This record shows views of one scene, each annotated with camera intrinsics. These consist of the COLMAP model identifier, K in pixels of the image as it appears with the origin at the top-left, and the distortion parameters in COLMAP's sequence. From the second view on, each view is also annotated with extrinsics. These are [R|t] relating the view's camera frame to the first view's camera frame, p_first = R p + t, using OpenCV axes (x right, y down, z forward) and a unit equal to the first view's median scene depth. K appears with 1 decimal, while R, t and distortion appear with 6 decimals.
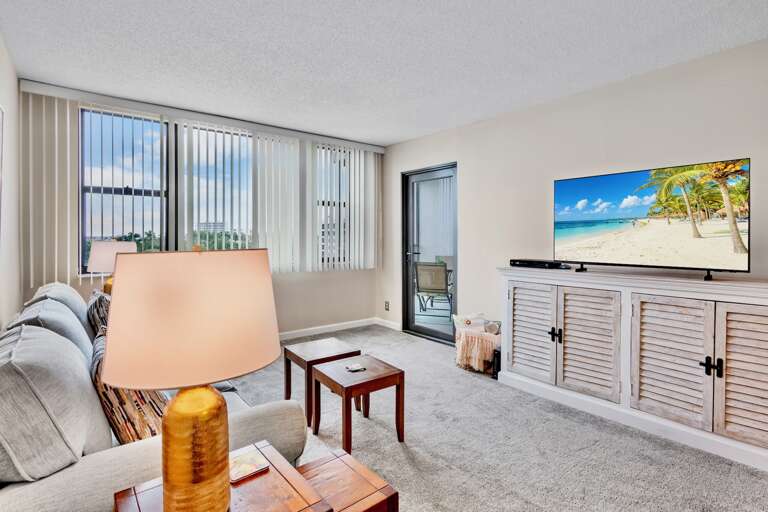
lens RADIAL K [[391.2, 0, 386.4], [0, 391.2, 250.5], [0, 0, 1]] dist [0.001402, 0.000083]
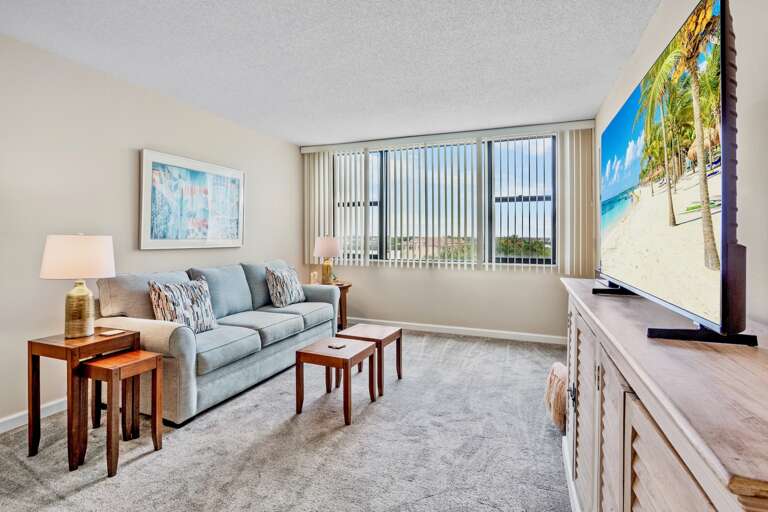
lens RADIAL K [[389.9, 0, 382.3], [0, 389.9, 252.3], [0, 0, 1]] dist [-0.013668, -0.001605]
pose [[0.481617, 0.036070, -0.875639, 0.897277], [-0.038359, 0.999063, 0.020056, -0.003754], [0.875542, 0.023930, 0.482549, 0.512918]]
